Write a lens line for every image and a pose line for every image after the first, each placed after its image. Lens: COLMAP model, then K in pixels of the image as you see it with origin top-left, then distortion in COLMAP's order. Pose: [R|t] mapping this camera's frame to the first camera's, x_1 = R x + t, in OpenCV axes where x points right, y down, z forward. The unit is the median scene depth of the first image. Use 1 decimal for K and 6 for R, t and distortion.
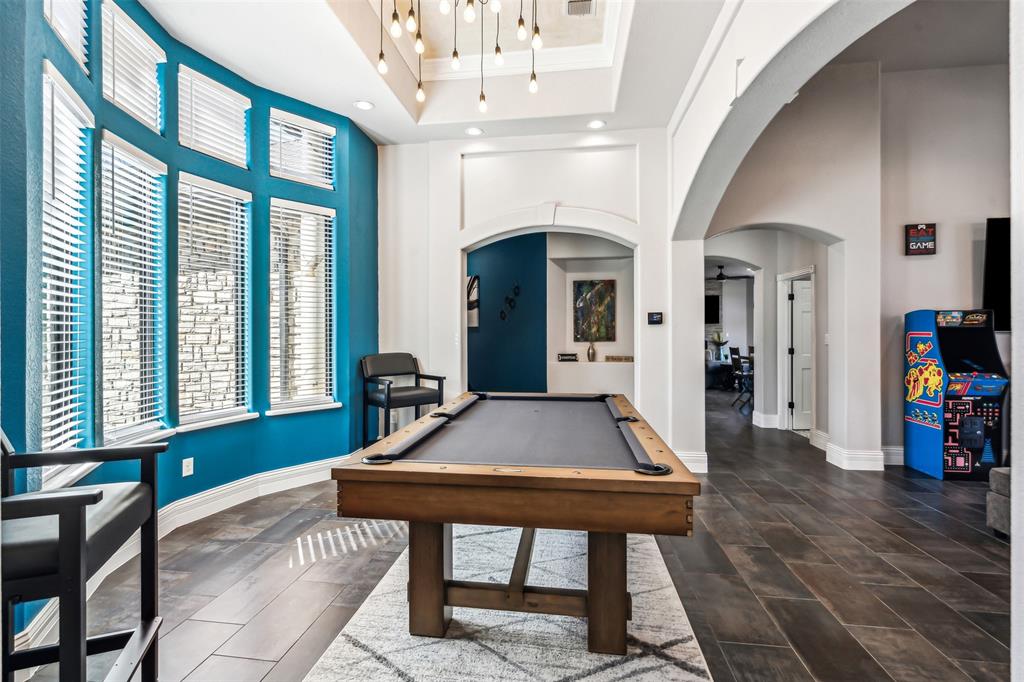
lens RADIAL K [[473.1, 0, 512.9], [0, 473.1, 335.0], [0, 0, 1]] dist [-0.006009, 0.002581]
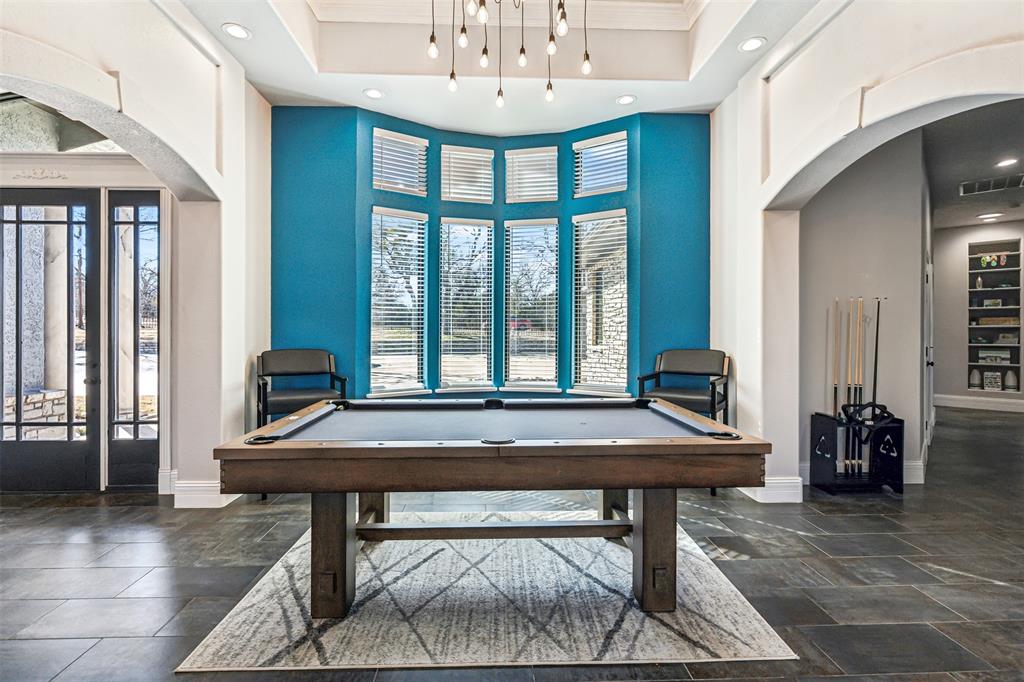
lens RADIAL K [[473.1, 0, 506.7], [0, 473.1, 330.3], [0, 0, 1]] dist [-0.006009, 0.002581]
pose [[0.165536, 0.005336, -0.986189, 0.622729], [-0.005161, 0.999976, 0.004544, 0.000298], [0.986190, 0.004337, 0.165560, 0.574256]]
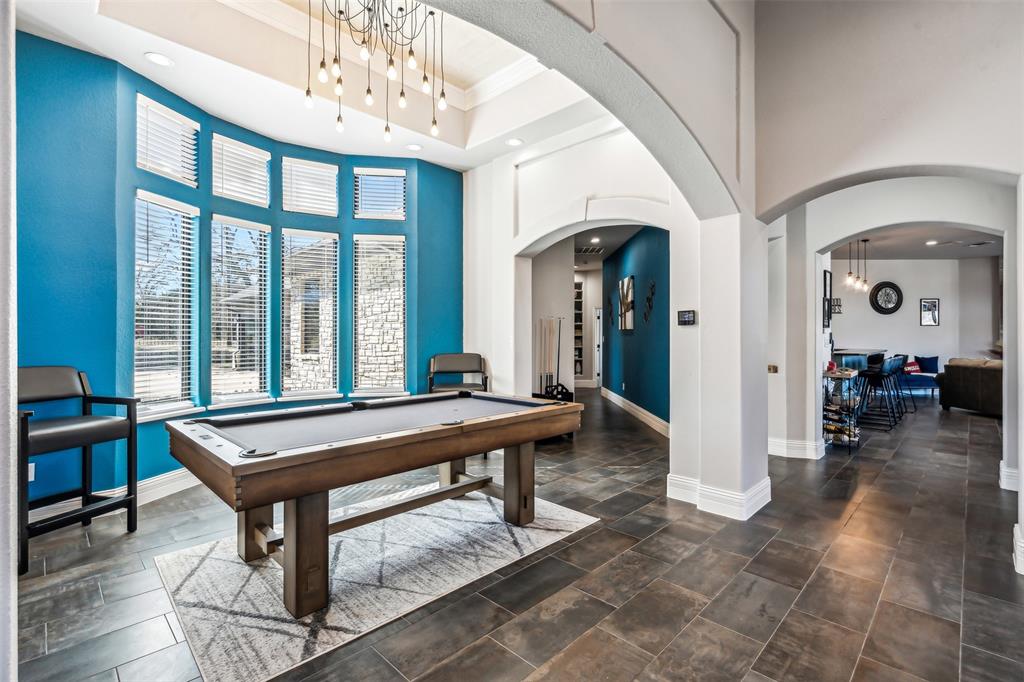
lens RADIAL K [[473.1, 0, 505.3], [0, 473.1, 336.9], [0, 0, 1]] dist [-0.006009, 0.002581]
pose [[0.795344, 0.001880, -0.606156, 0.591470], [-0.003257, 0.999994, -0.001172, -0.000430], [0.606150, 0.002907, 0.795345, 0.178163]]
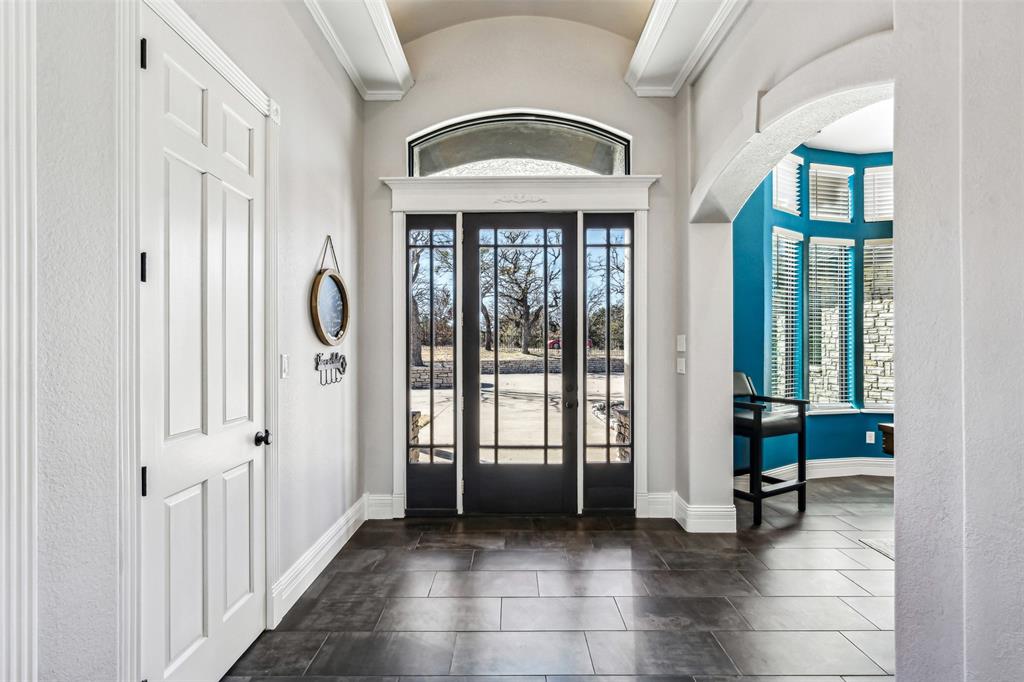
lens RADIAL K [[473.1, 0, 506.8], [0, 473.1, 346.6], [0, 0, 1]] dist [-0.006009, 0.002581]
pose [[0.130840, -0.000483, -0.991403, 0.488951], [-0.000675, 1.000000, -0.000576, -0.003652], [0.991403, 0.000745, 0.130839, -0.253908]]
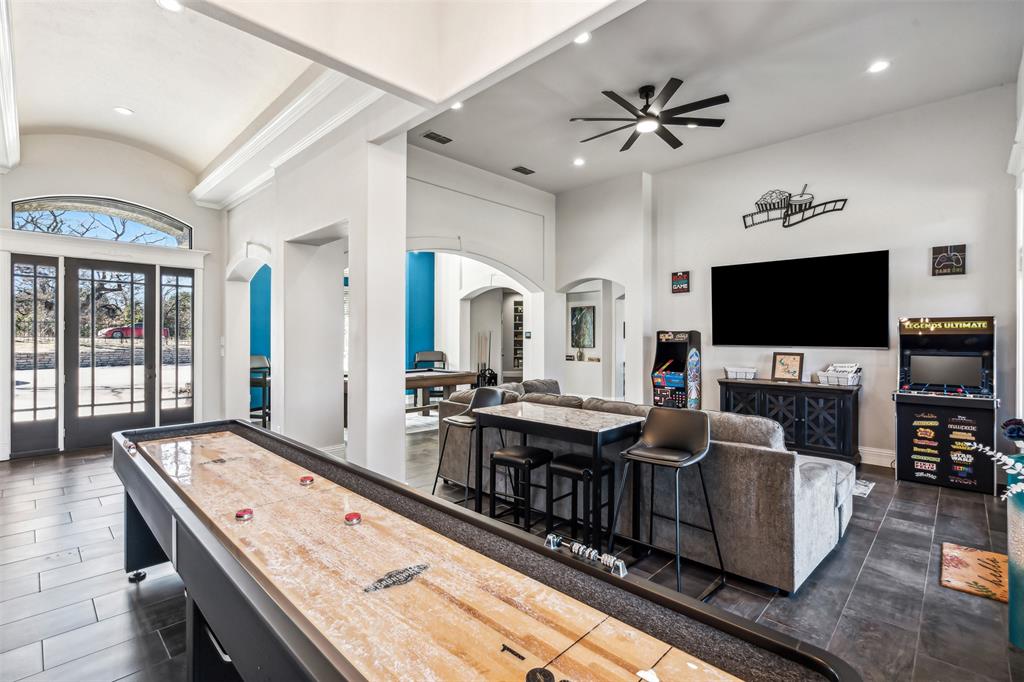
lens RADIAL K [[473.1, 0, 516.2], [0, 473.1, 338.4], [0, 0, 1]] dist [-0.006009, 0.002581]
pose [[0.810489, 0.007429, -0.585707, 1.452025], [-0.007088, 0.999971, 0.002875, -0.030258], [0.585711, 0.001821, 0.810518, -0.555169]]
